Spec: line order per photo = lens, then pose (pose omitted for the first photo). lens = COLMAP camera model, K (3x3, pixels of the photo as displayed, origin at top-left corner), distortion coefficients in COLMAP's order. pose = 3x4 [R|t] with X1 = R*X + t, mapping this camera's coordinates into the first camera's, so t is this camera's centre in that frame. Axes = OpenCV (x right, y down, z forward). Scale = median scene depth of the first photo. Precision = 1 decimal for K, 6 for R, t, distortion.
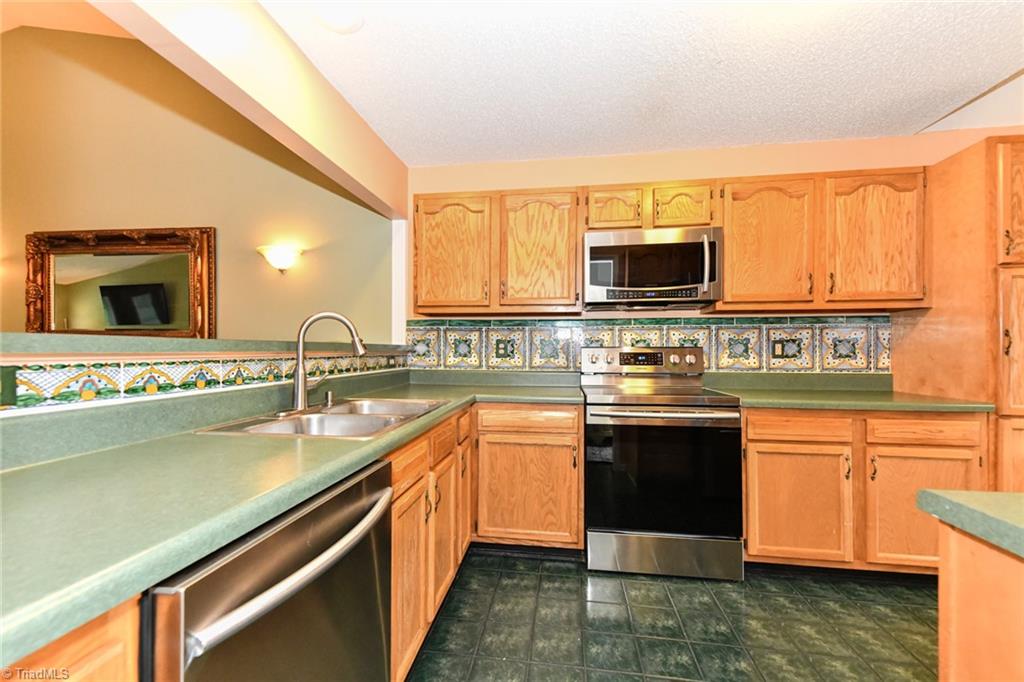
lens RADIAL K [[431.2, 0, 484.1], [0, 431.2, 353.1], [0, 0, 1]] dist [0.033320, -0.011552]
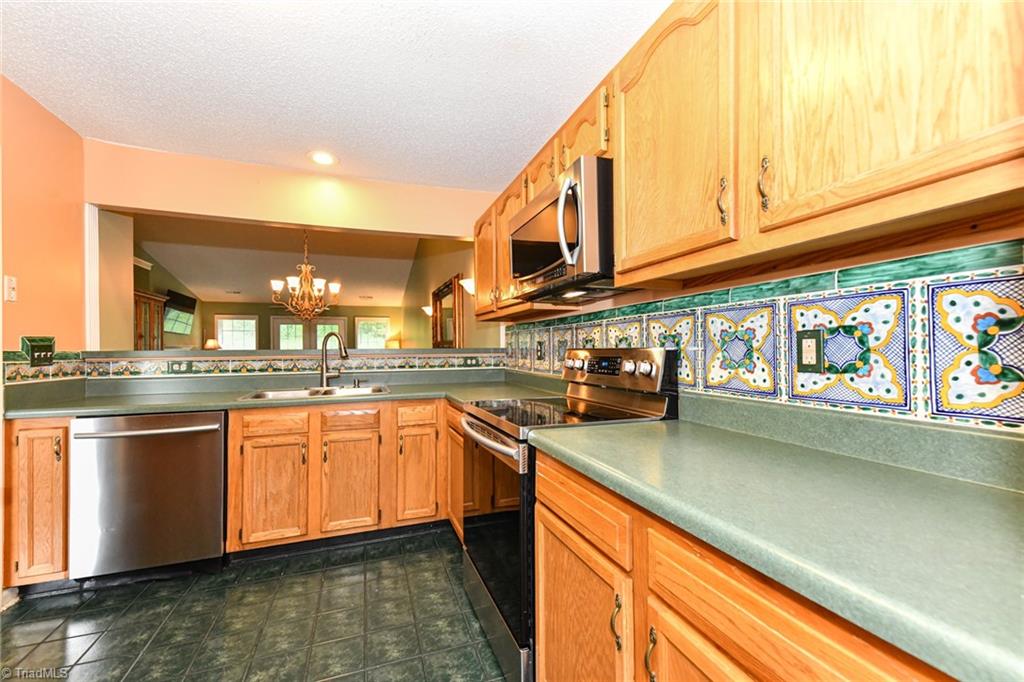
lens RADIAL K [[415.7, 0, 502.7], [0, 415.7, 348.8], [0, 0, 1]] dist [0.032195, -0.009930]
pose [[0.448357, -0.007154, -0.893826, 0.910855], [0.003765, 0.999974, -0.006115, -0.010008], [0.893847, -0.000624, 0.448372, 0.556948]]
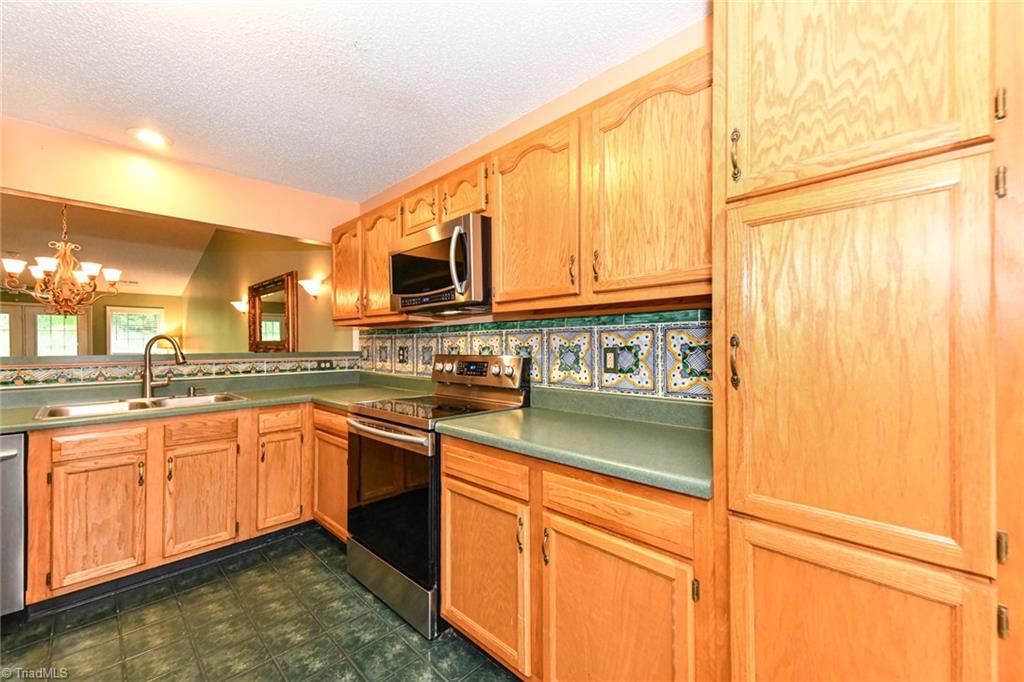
lens RADIAL K [[415.7, 0, 502.7], [0, 415.7, 348.8], [0, 0, 1]] dist [0.032195, -0.009930]
pose [[0.793910, -0.000492, -0.608035, 0.952858], [0.003339, 0.999988, 0.003551, -0.030701], [0.608026, -0.004850, 0.793902, 0.359007]]
